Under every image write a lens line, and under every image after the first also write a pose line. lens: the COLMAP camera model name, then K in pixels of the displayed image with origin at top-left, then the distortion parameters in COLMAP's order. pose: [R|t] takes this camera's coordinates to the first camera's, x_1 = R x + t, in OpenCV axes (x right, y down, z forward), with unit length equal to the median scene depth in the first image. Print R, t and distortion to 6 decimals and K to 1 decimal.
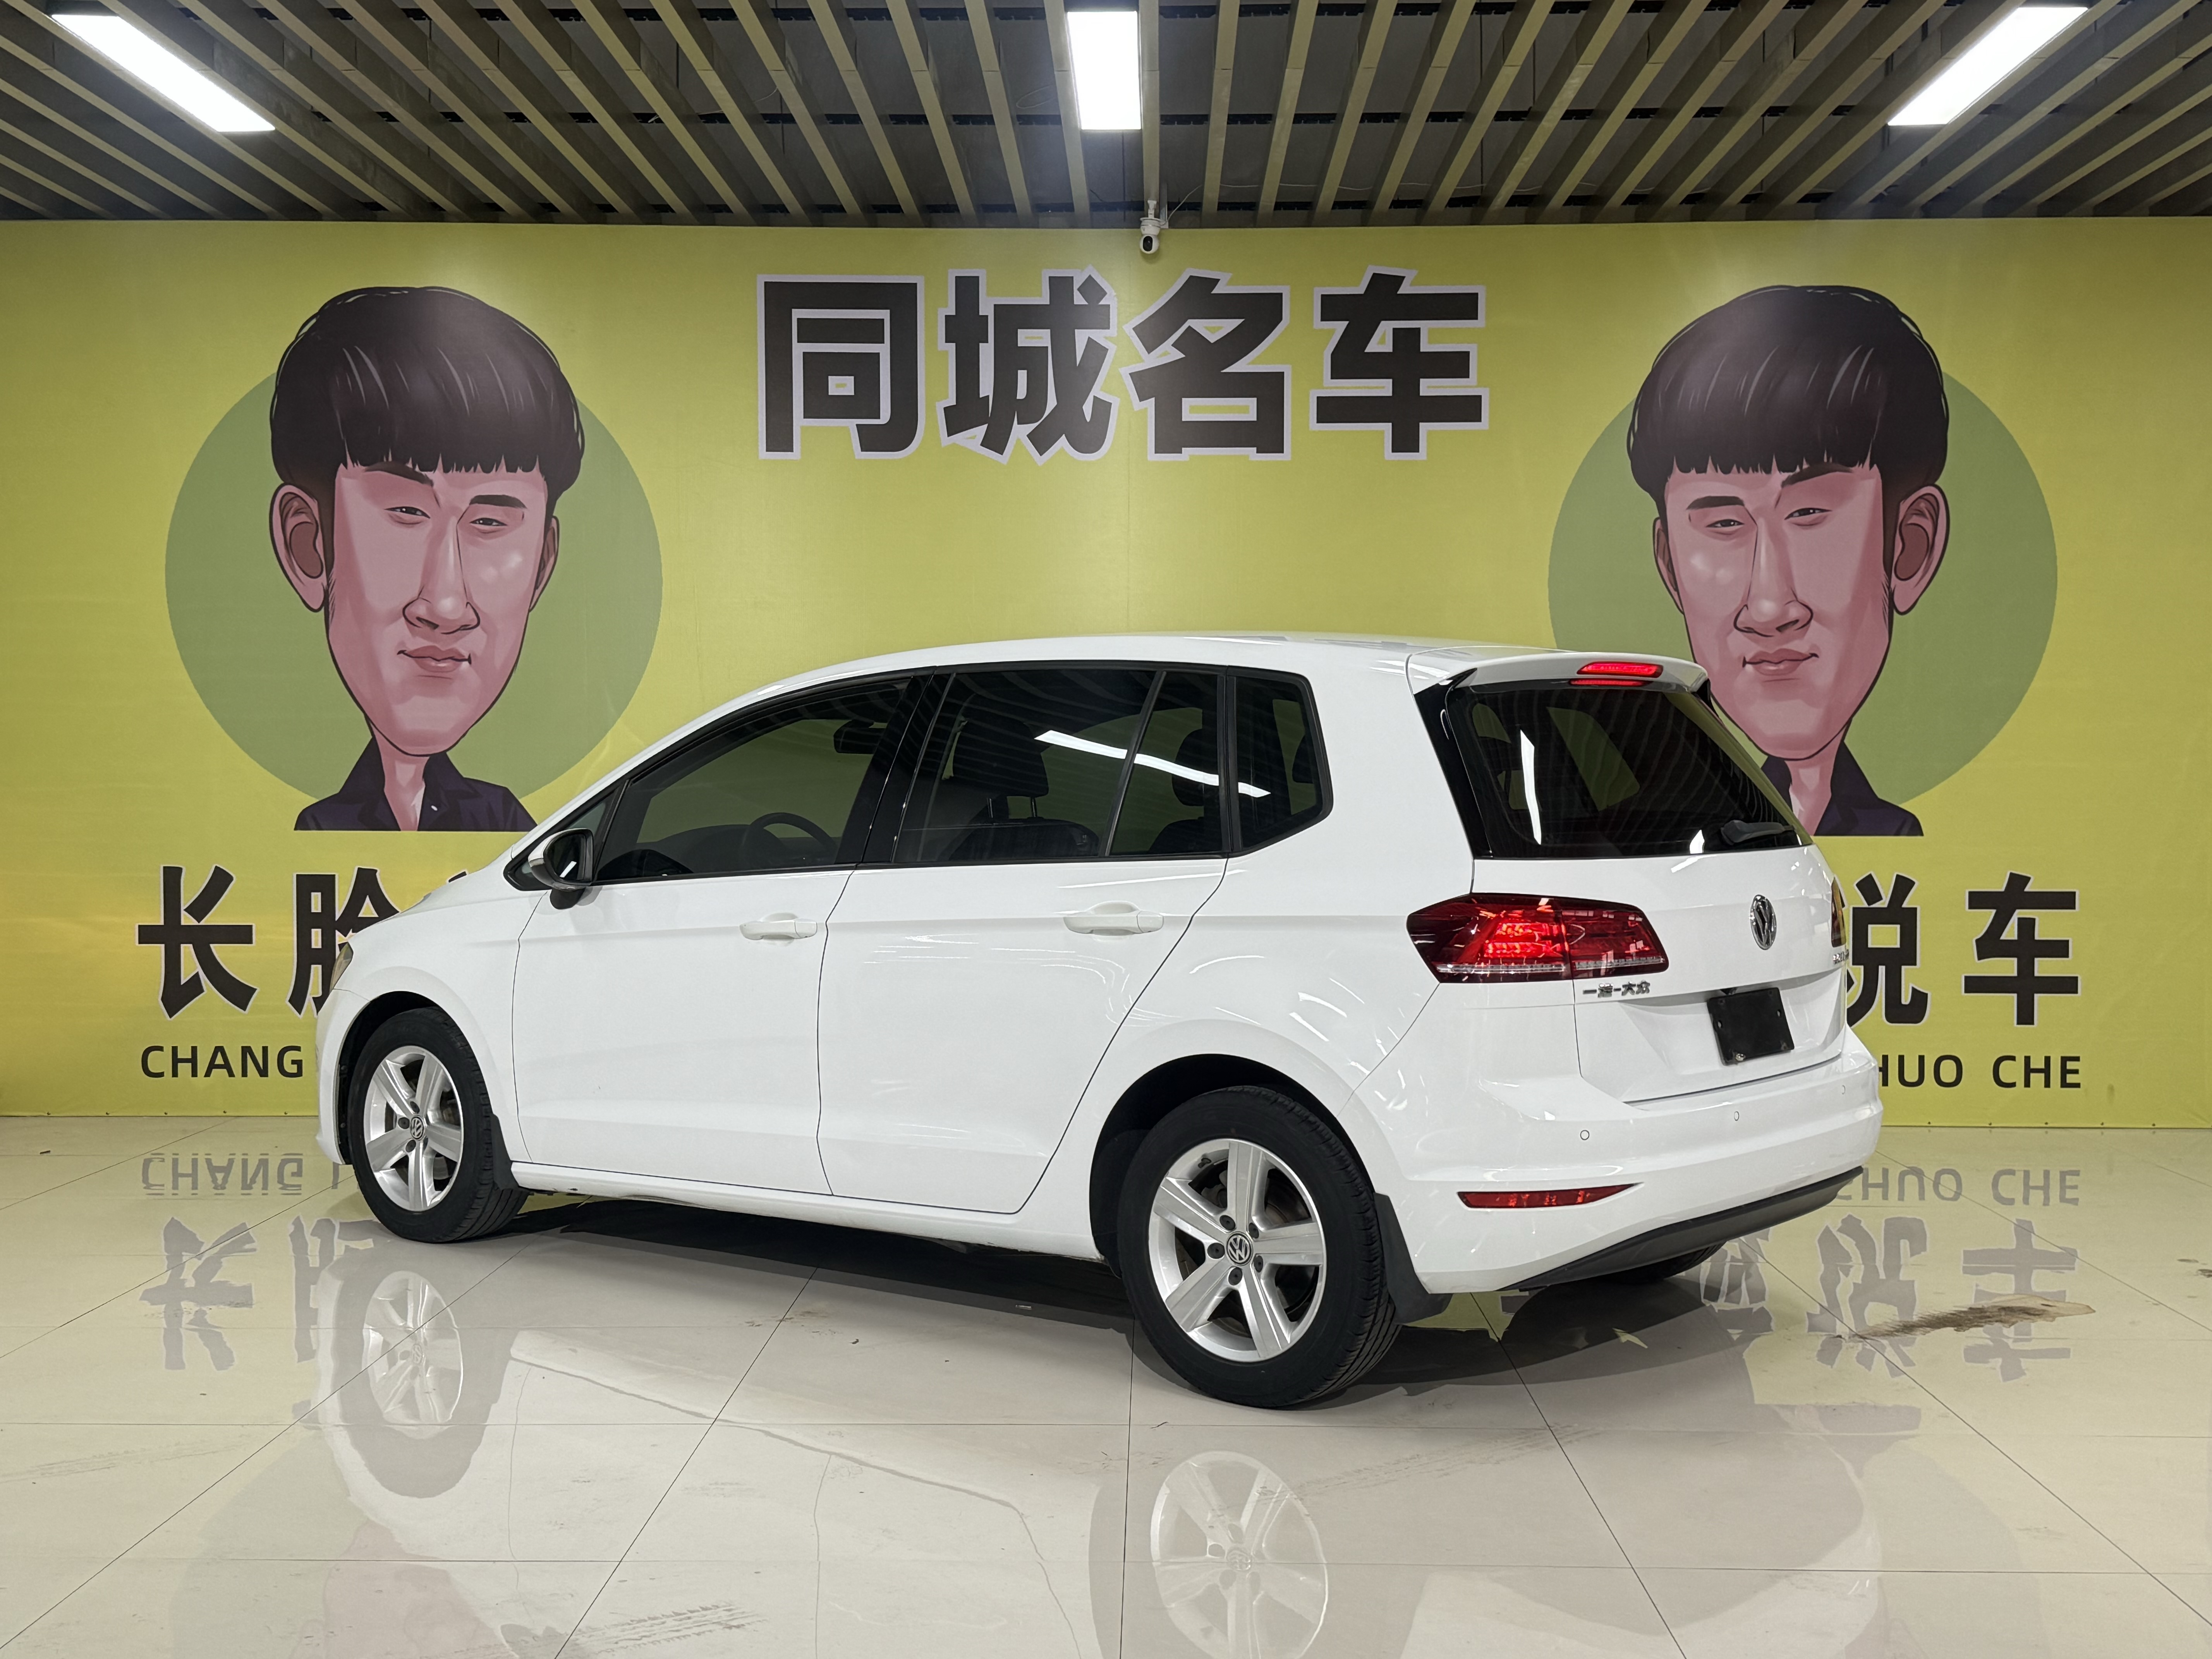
lens RADIAL K [[2487.6, 0, 1117.2], [0, 2487.6, 824.5], [0, 0, 1]] dist [0.106346, -0.019238]
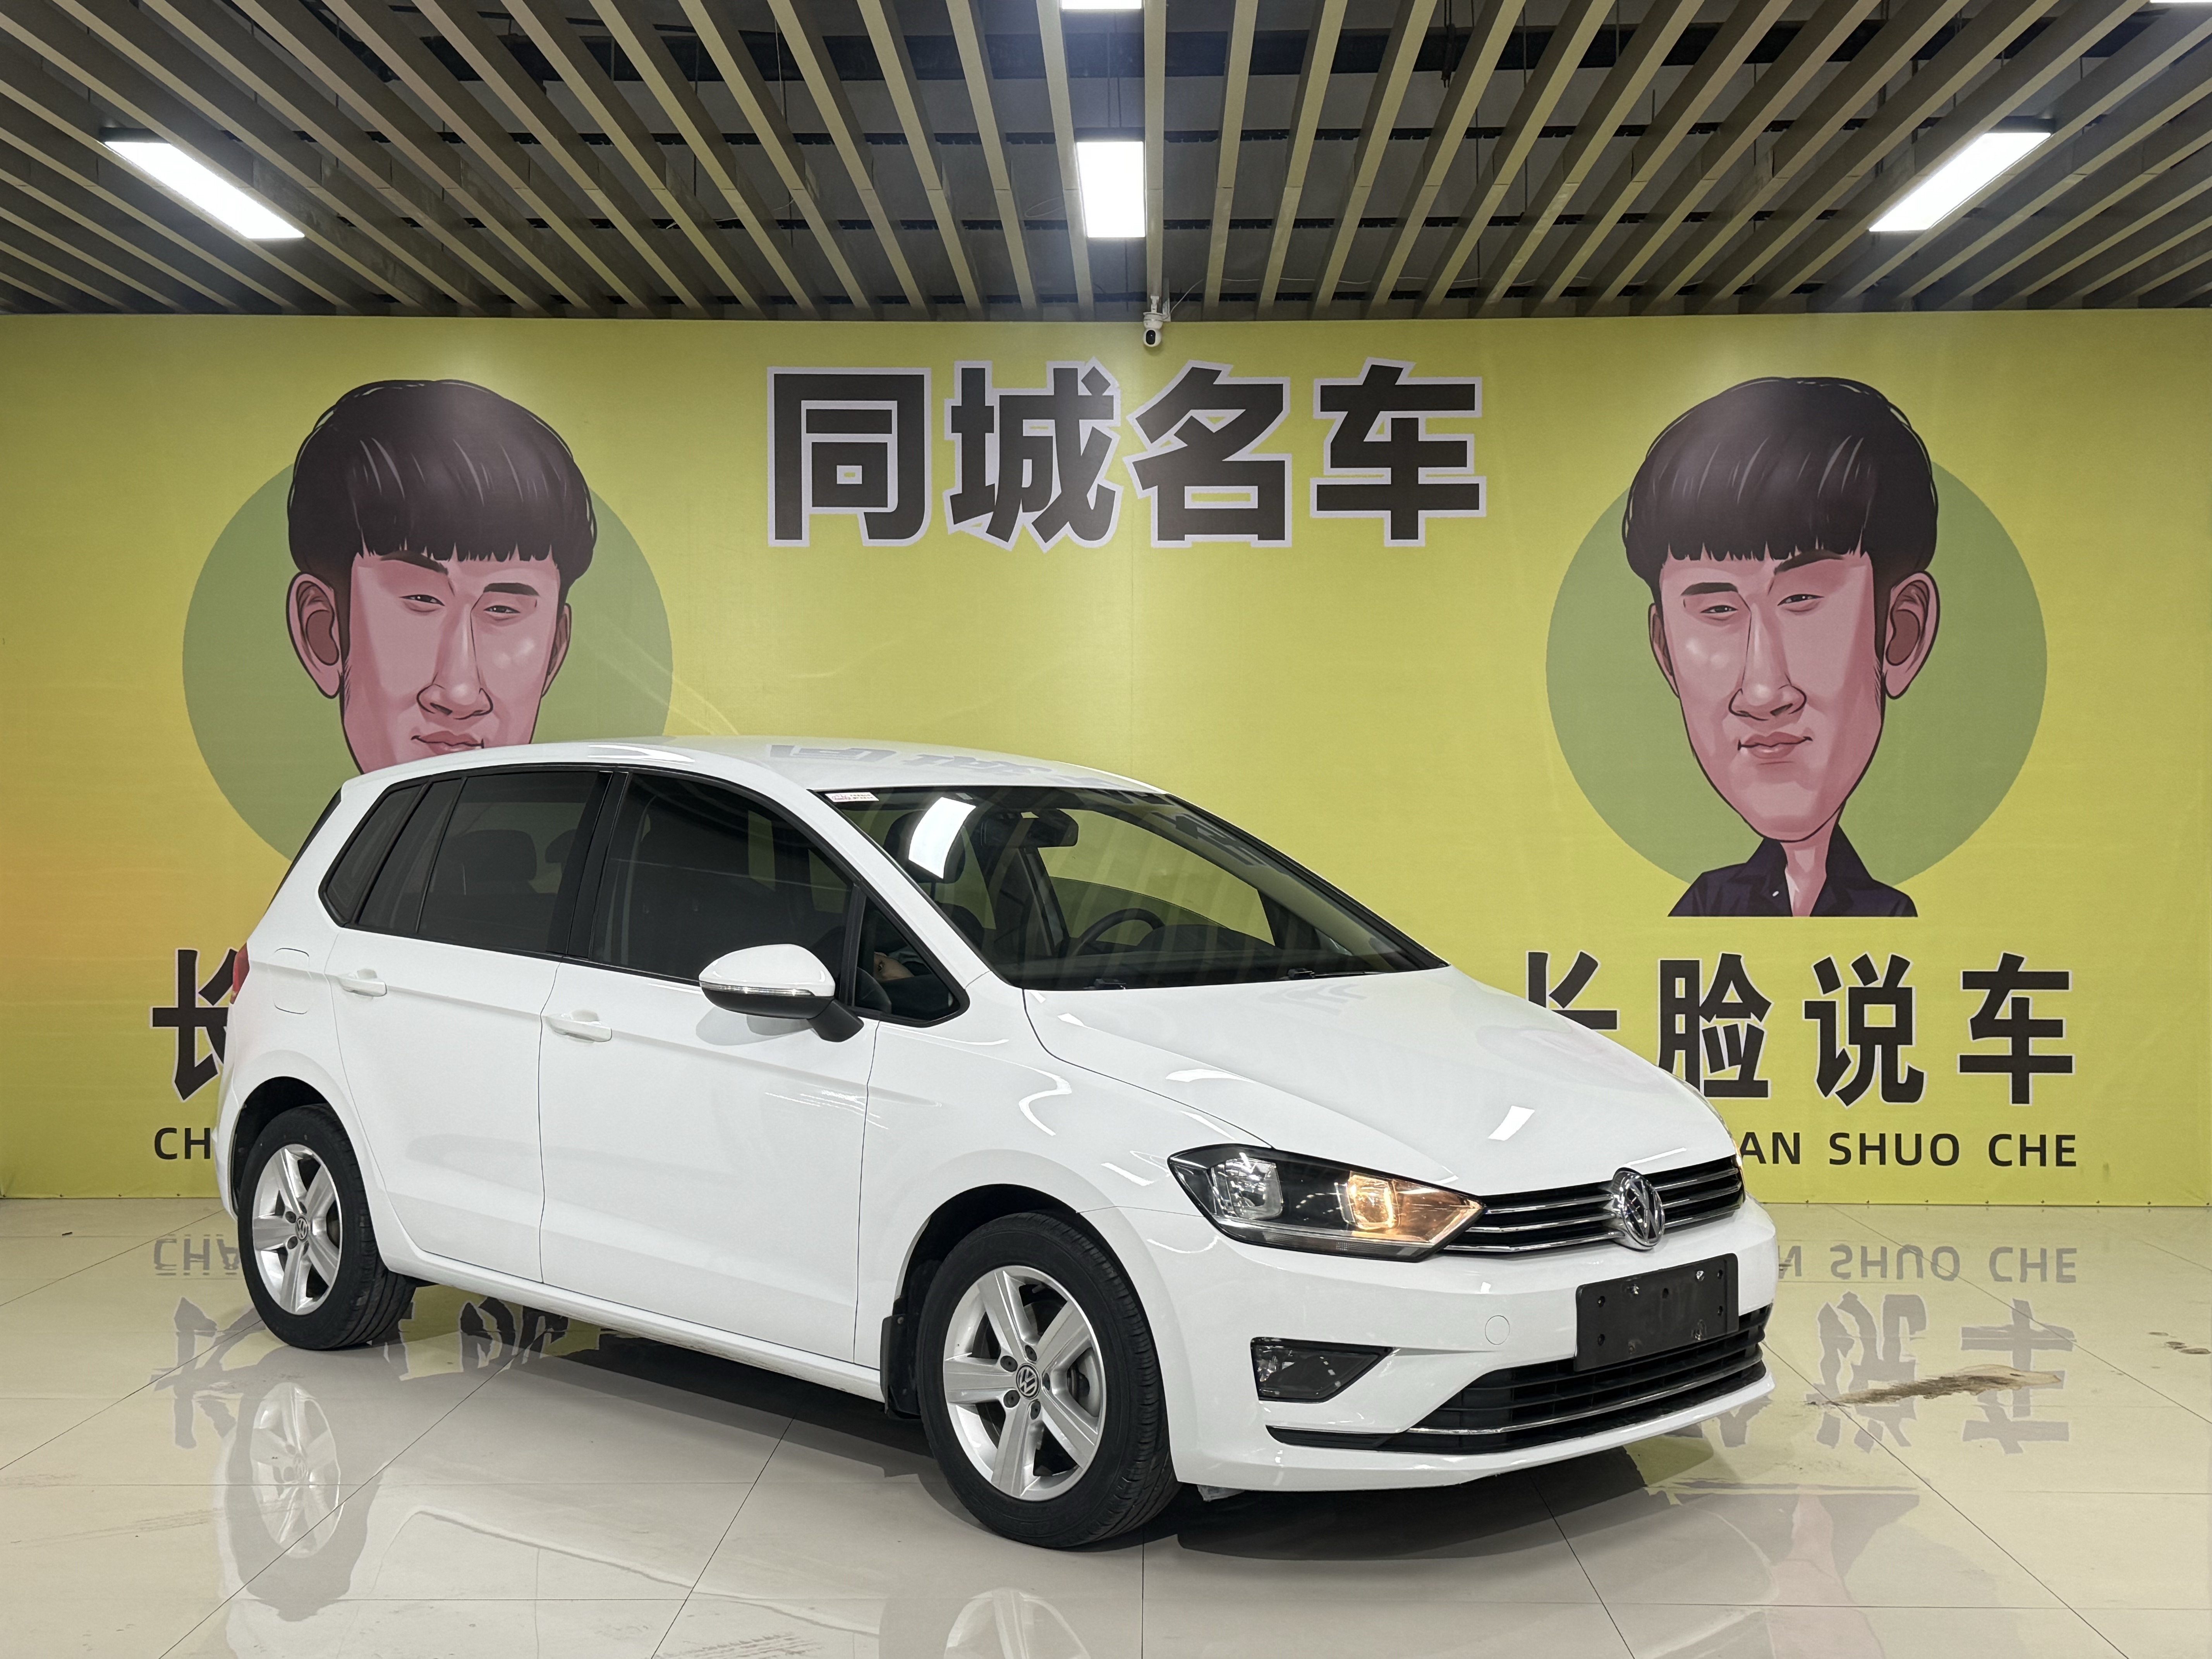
lens RADIAL K [[2724.1, 0, 1106.0], [0, 2724.1, 829.5], [0, 0, 1]] dist [0.137724, -0.029637]
pose [[0.999998, -0.001822, 0.000199, -0.006479], [0.001825, 0.999860, -0.016604, -0.012678], [-0.000168, 0.016604, 0.999862, -0.110501]]
